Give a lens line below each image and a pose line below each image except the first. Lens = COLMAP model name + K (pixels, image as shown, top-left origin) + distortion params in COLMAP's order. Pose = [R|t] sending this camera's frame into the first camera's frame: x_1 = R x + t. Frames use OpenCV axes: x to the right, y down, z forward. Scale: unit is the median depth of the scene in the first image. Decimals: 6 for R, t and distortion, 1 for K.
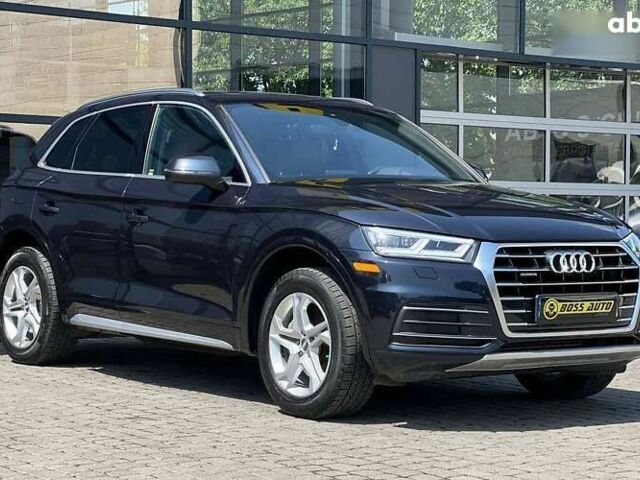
lens RADIAL K [[1767.5, 0, 320.0], [0, 1767.5, 240.0], [0, 0, 1]] dist [0.251901, 1.322366]
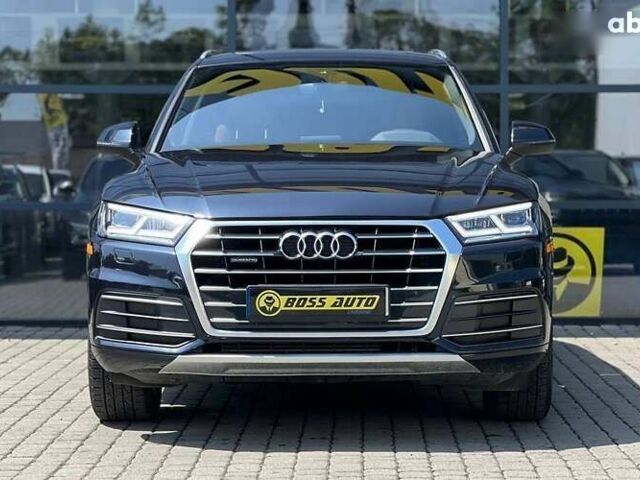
lens RADIAL K [[1767.5, 0, 320.0], [0, 1767.5, 240.0], [0, 0, 1]] dist [0.251901, 1.322366]
pose [[0.807110, 0.015373, -0.590200, 0.616696], [-0.003329, 0.999764, 0.021489, -0.007010], [0.590391, -0.015379, 0.806971, 0.366894]]
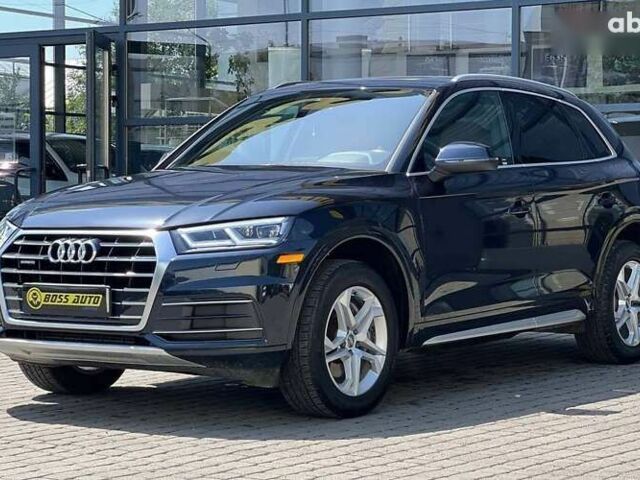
lens RADIAL K [[1767.5, 0, 320.0], [0, 1767.5, 240.0], [0, 0, 1]] dist [0.251901, 1.322366]
pose [[0.276397, 0.019366, -0.960848, 1.101493], [-0.011778, 0.999790, 0.016763, -0.011076], [0.960971, 0.006684, 0.276567, 0.875617]]
